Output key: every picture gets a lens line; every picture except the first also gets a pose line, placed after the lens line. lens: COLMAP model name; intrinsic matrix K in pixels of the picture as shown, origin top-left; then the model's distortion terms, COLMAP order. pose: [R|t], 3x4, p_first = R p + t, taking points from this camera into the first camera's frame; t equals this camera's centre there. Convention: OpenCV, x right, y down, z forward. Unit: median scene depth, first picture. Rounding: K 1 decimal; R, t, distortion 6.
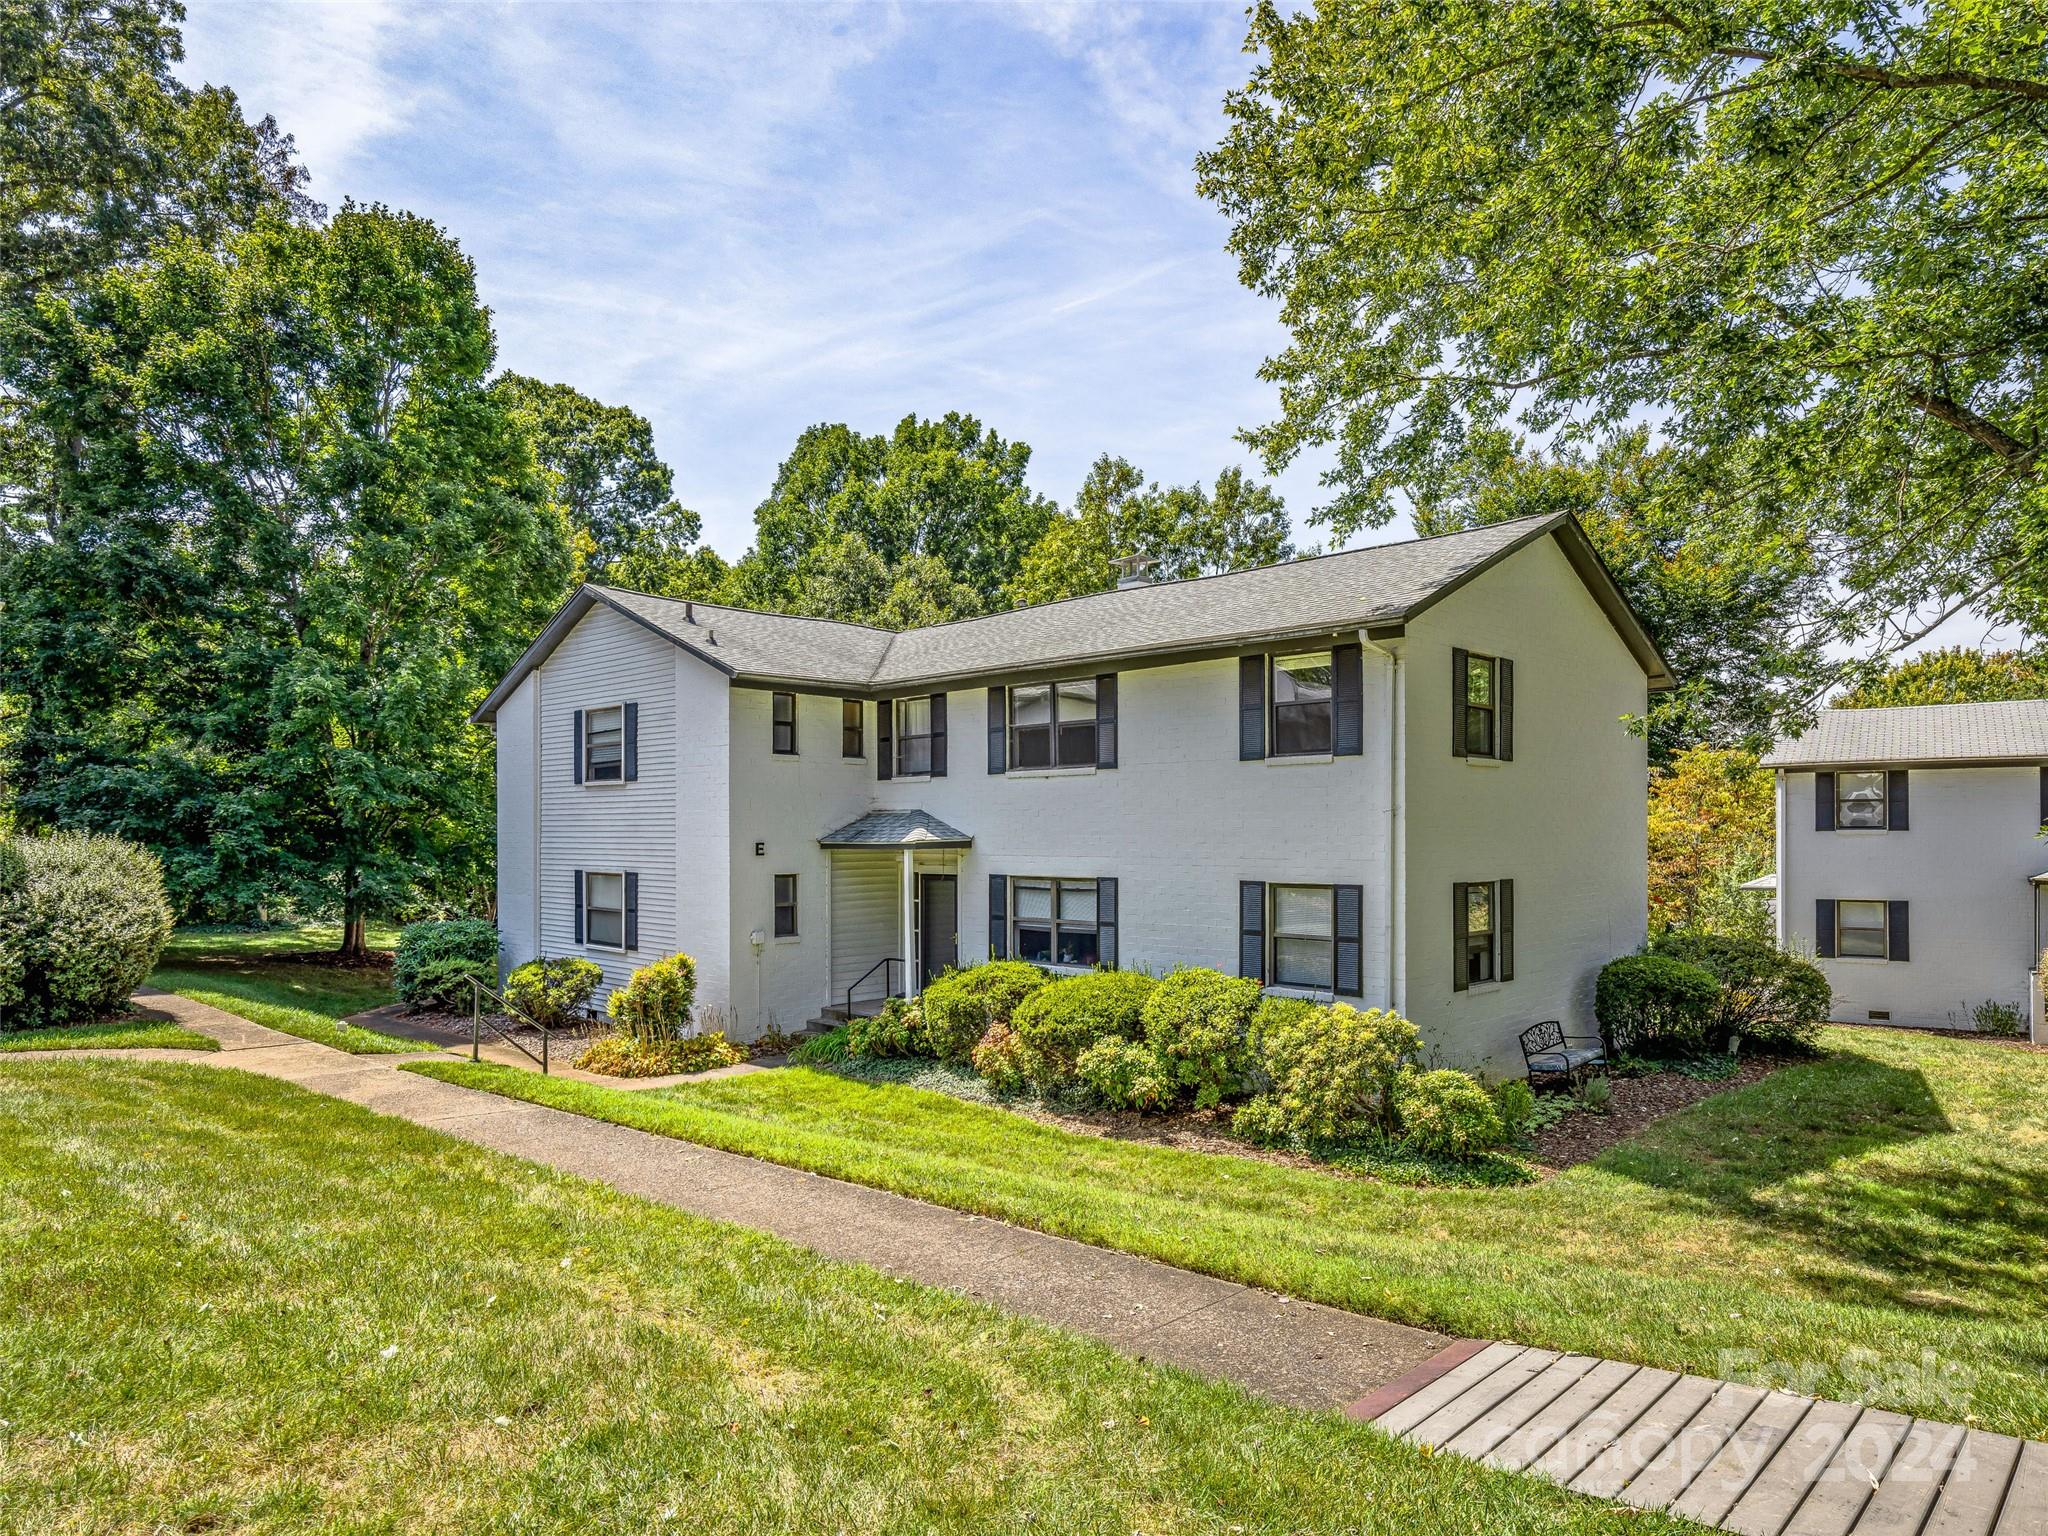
lens RADIAL K [[1297.8, 0, 1022.7], [0, 1297.8, 784.0], [0, 0, 1]] dist [-0.003762, -0.002832]
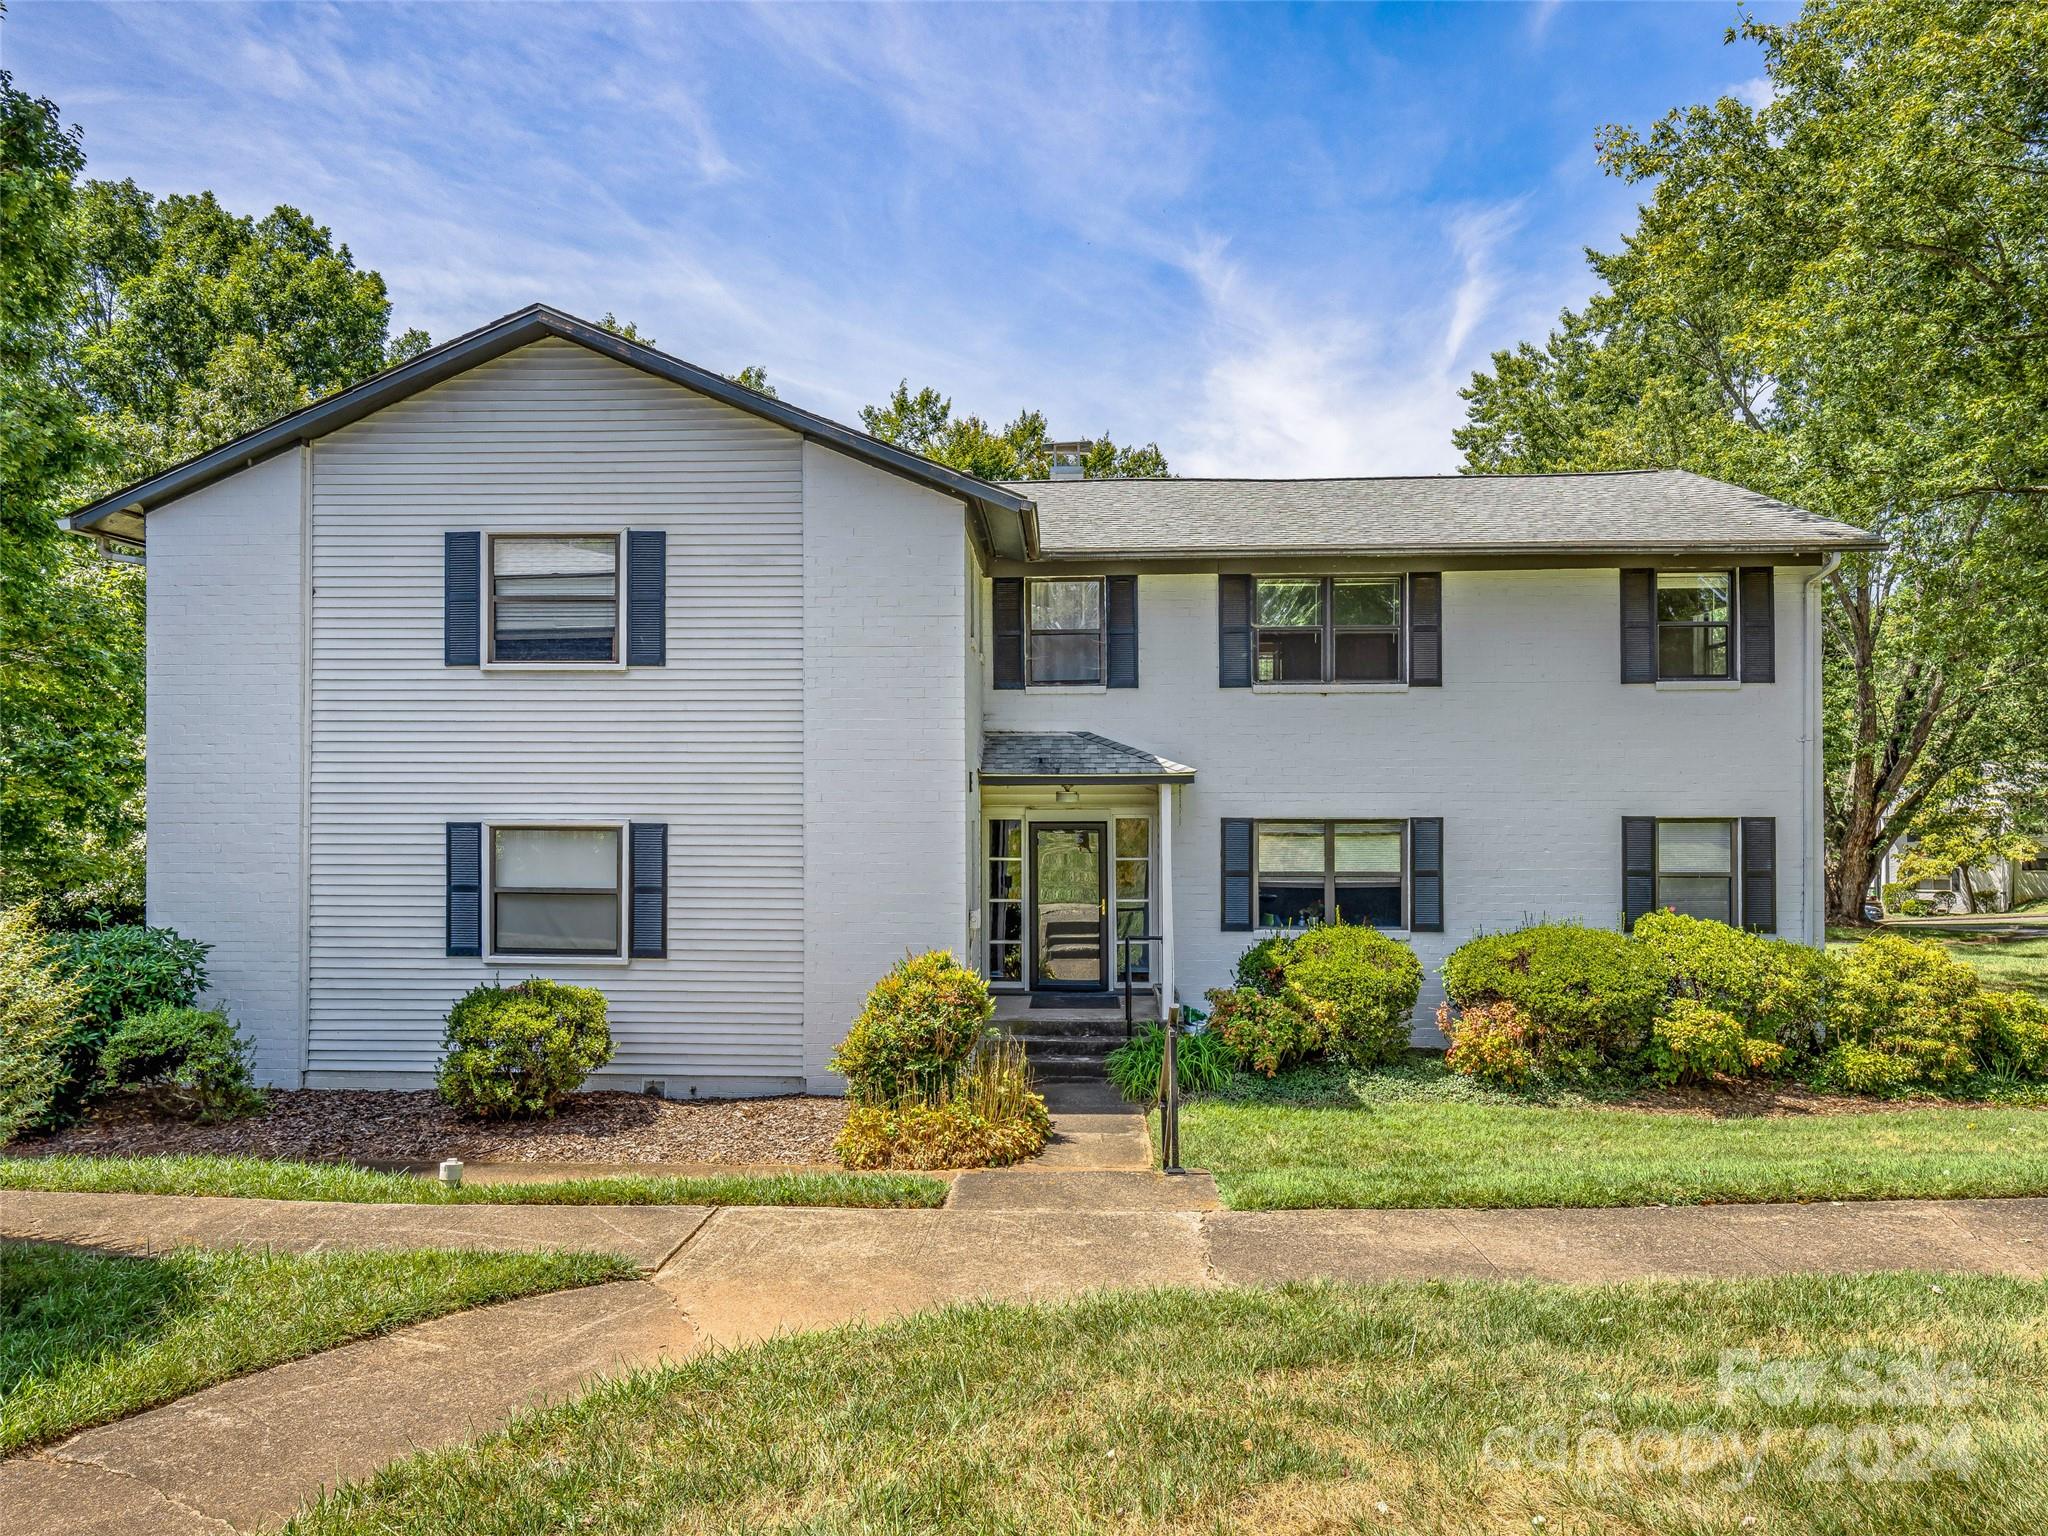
lens RADIAL K [[1297.8, 0, 1023.7], [0, 1297.8, 764.4], [0, 0, 1]] dist [-0.003762, -0.002832]
pose [[0.748764, 0.019500, 0.662549, -0.629979], [-0.026488, 0.999649, 0.000513, 0.041364], [-0.662307, -0.017933, 0.749018, 0.509255]]
